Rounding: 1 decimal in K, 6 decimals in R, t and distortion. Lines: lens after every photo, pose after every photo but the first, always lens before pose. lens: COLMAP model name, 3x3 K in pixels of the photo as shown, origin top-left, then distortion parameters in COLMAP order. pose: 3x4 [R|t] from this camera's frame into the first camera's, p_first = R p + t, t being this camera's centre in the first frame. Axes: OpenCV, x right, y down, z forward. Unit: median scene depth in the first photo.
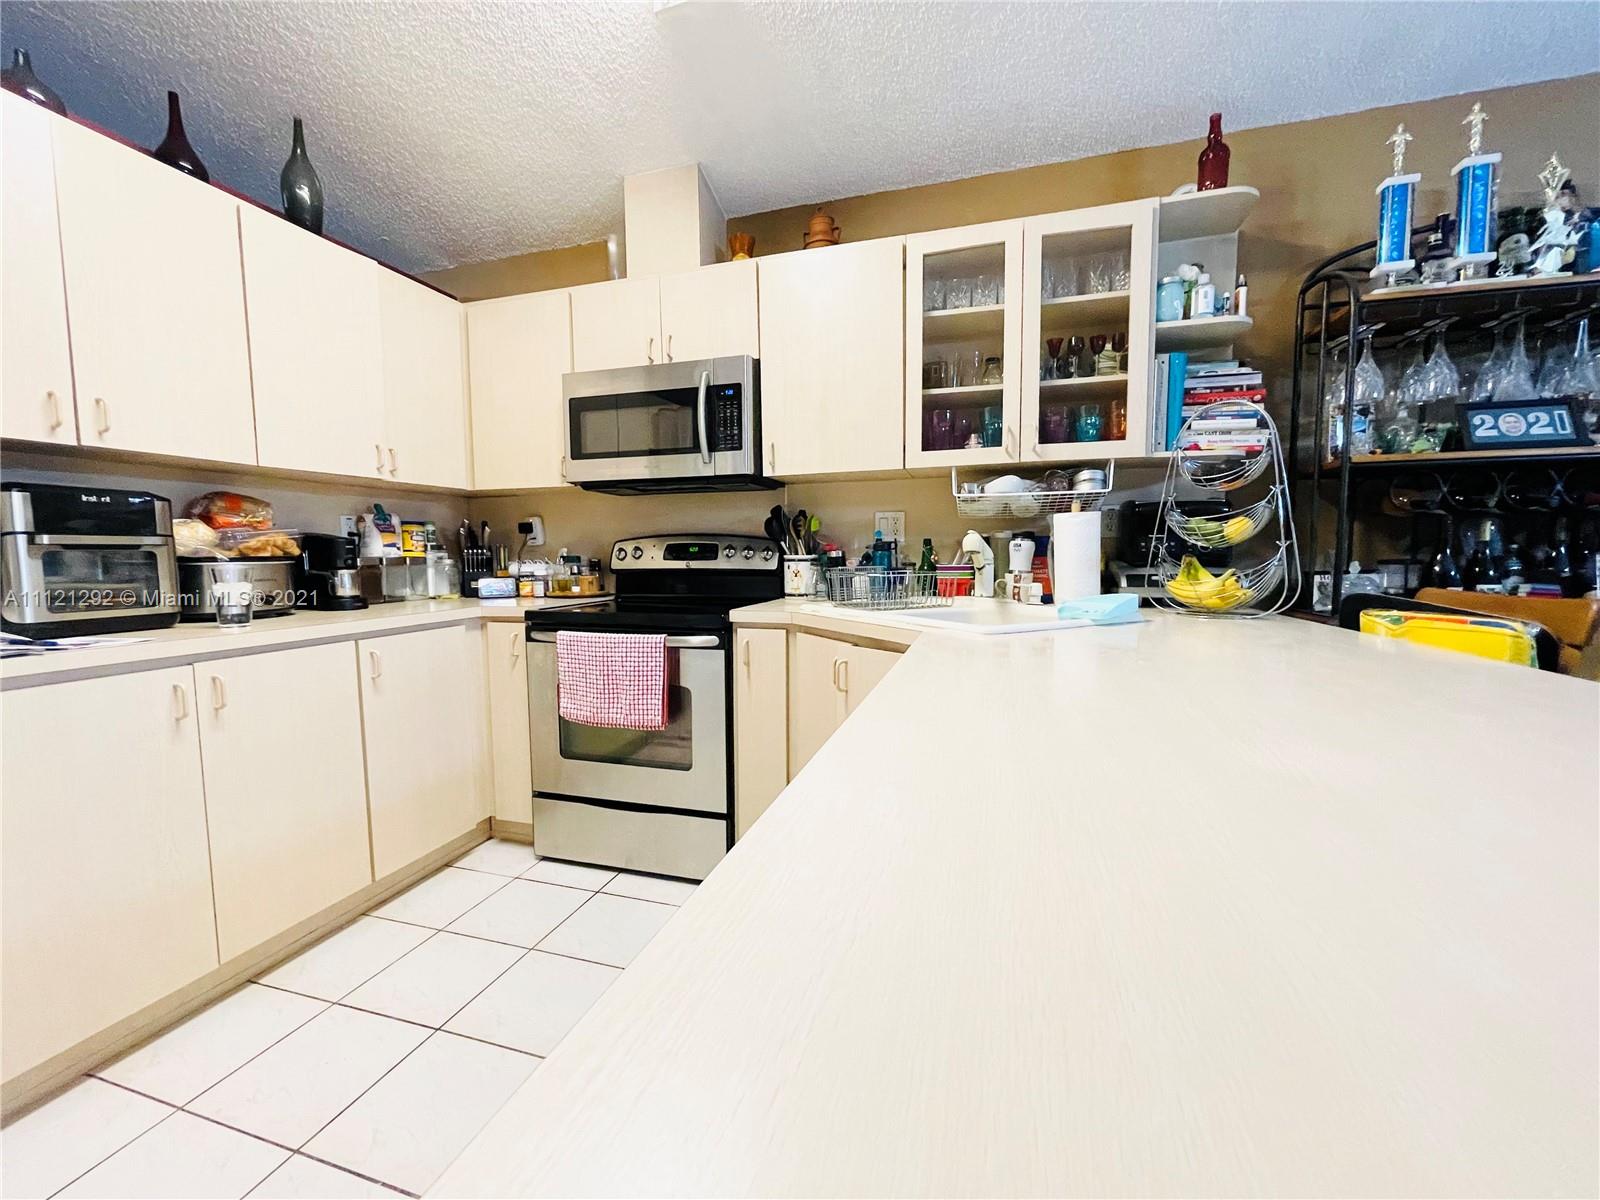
lens RADIAL K [[647.7, 0, 798.4], [0, 647.7, 601.6], [0, 0, 1]] dist [-0.001198, 0.000833]
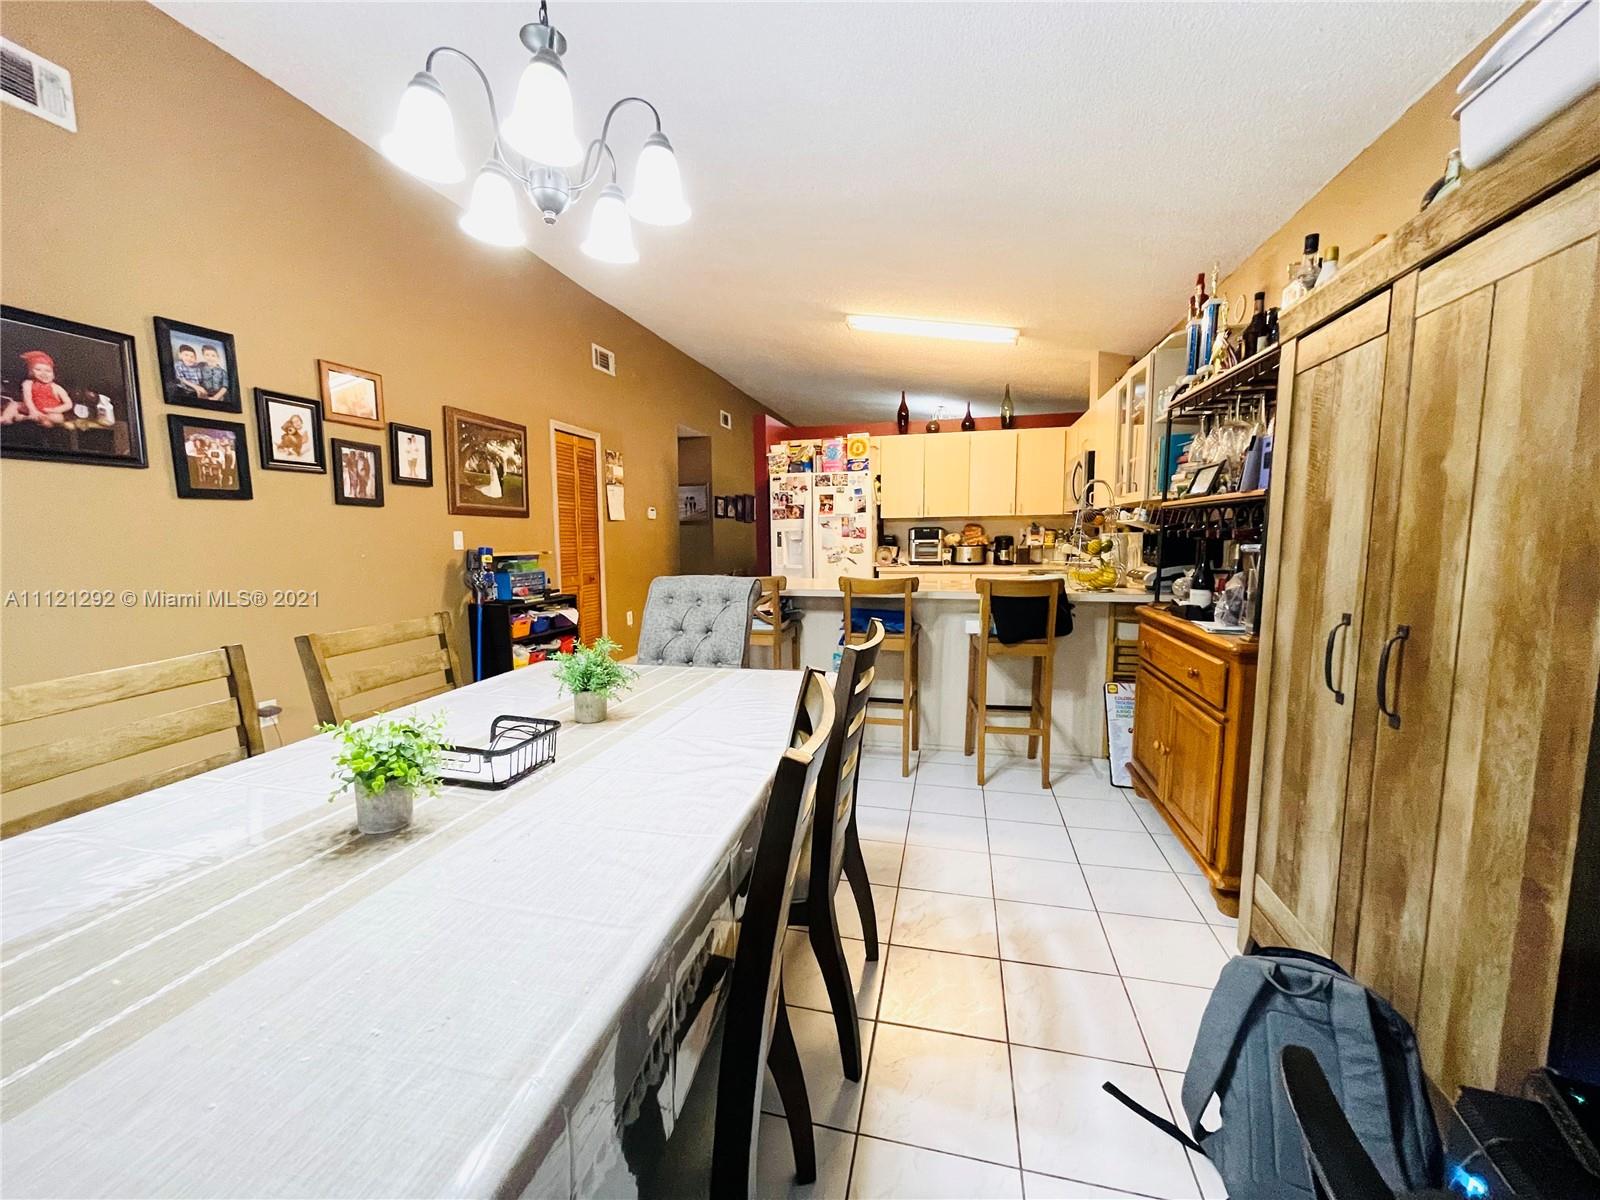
lens RADIAL K [[647.7, 0, 787.8], [0, 647.7, 604.2], [0, 0, 1]] dist [-0.001198, 0.000833]
pose [[0.037170, 0.119416, -0.992148, 2.072966], [-0.070343, 0.990684, 0.116604, -0.082177], [0.996830, 0.065456, 0.045224, 0.005852]]
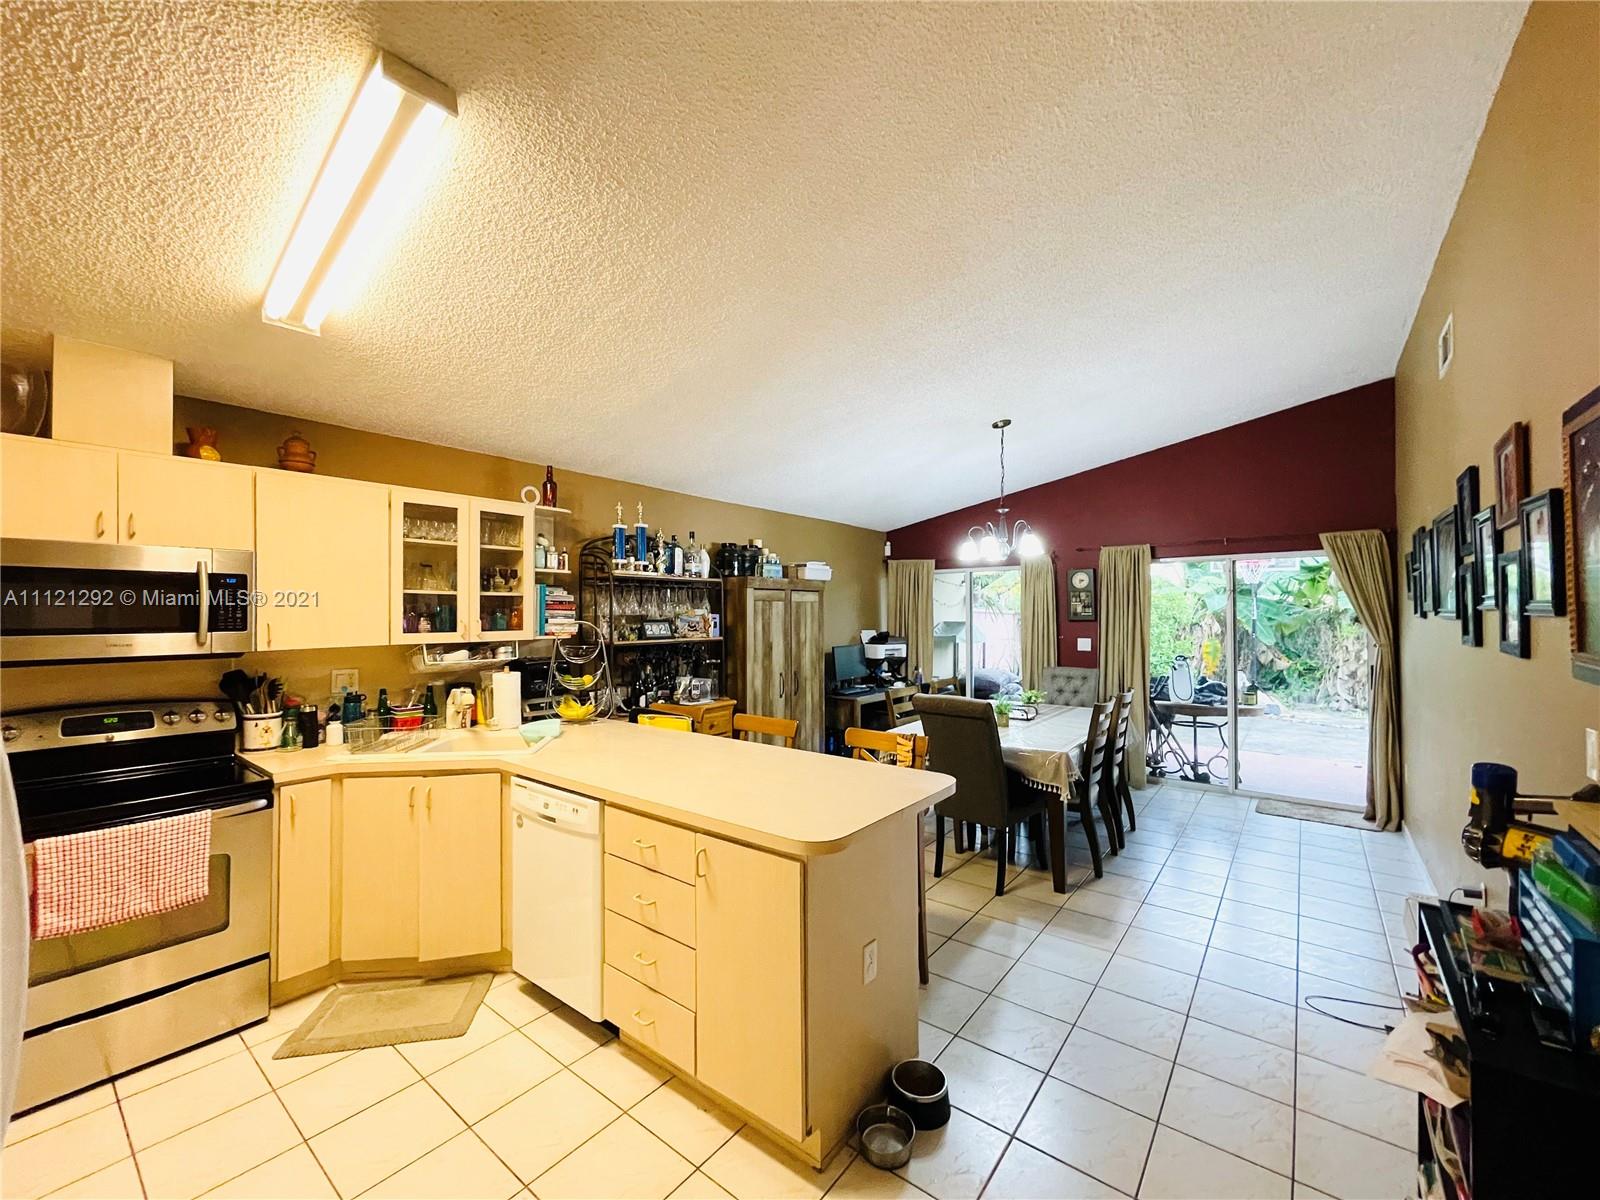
lens RADIAL K [[647.7, 0, 791.6], [0, 647.7, 608.1], [0, 0, 1]] dist [-0.001198, 0.000833]
pose [[0.365495, 0.017159, 0.930655, -0.850106], [0.067812, 0.996682, -0.045008, -0.167792], [-0.928340, 0.079560, 0.363118, -0.333284]]
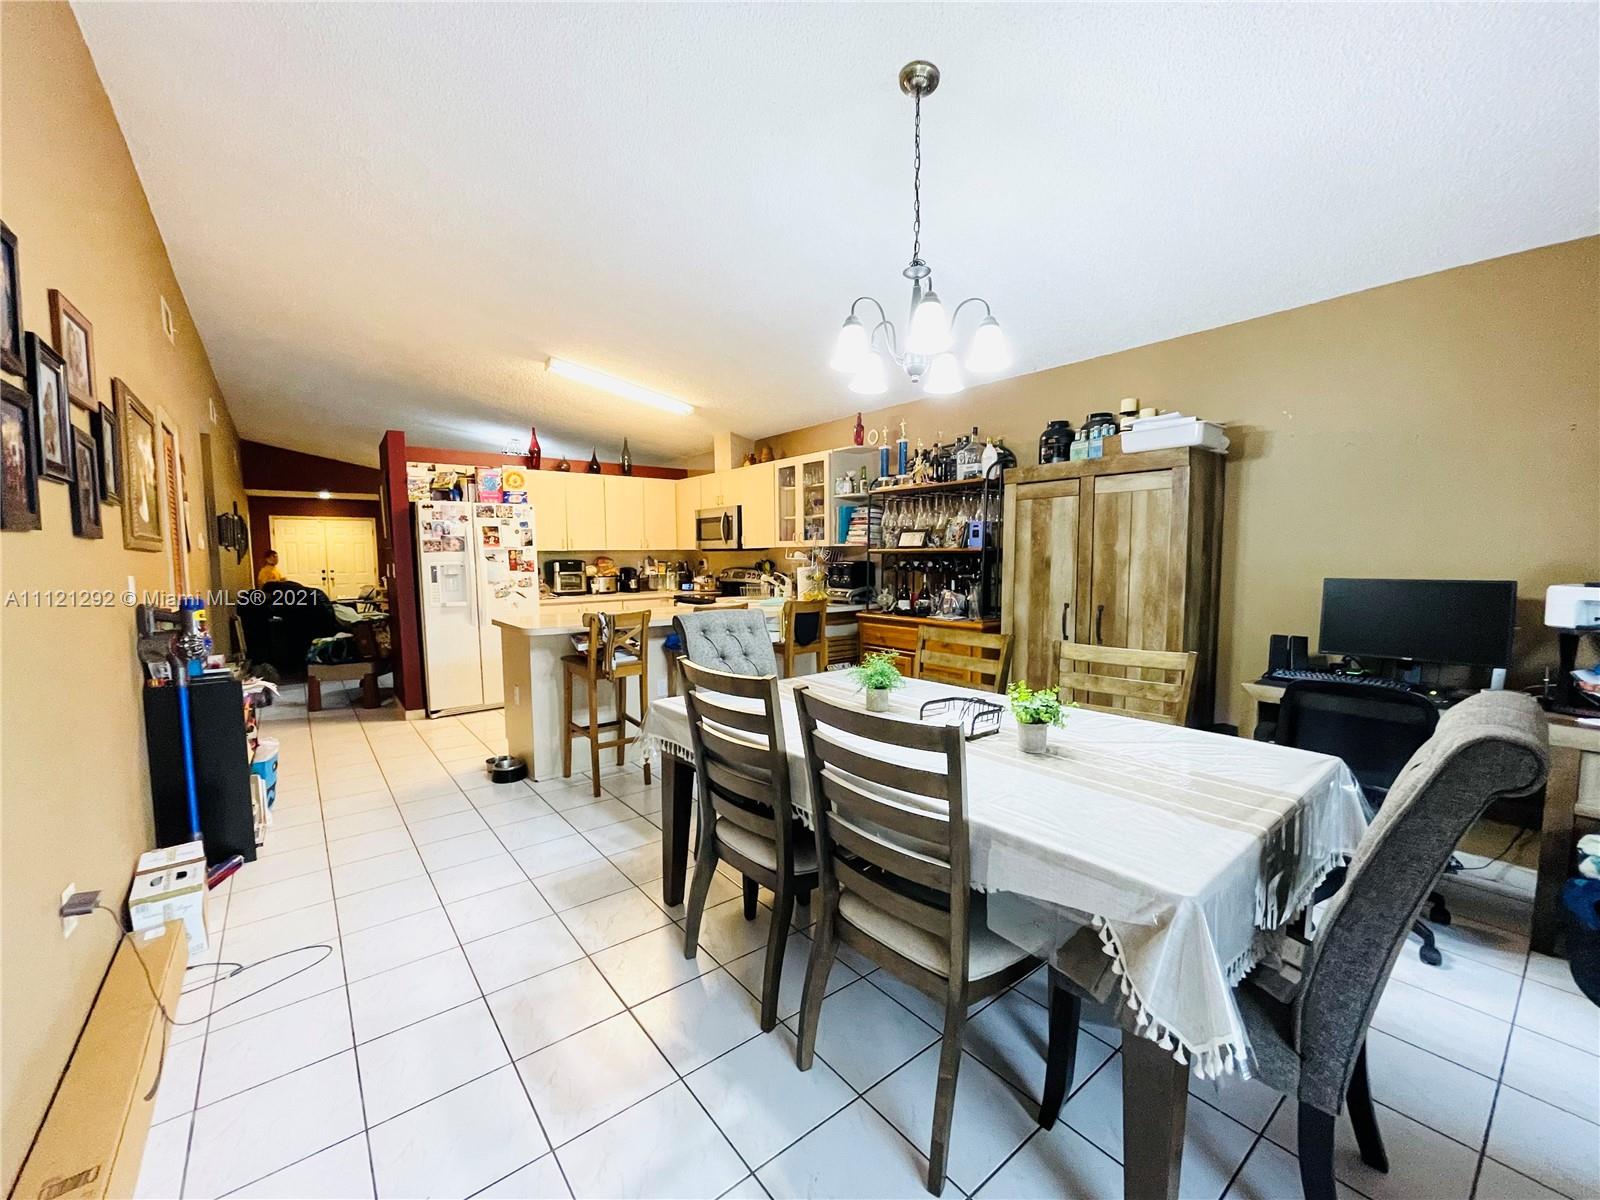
lens RADIAL K [[647.7, 0, 796.1], [0, 647.7, 597.0], [0, 0, 1]] dist [-0.001198, 0.000833]
pose [[0.820736, 0.043920, -0.569617, 1.805844], [-0.047403, 0.998838, 0.008713, -0.032002], [0.569338, 0.019851, 0.821864, -1.156661]]
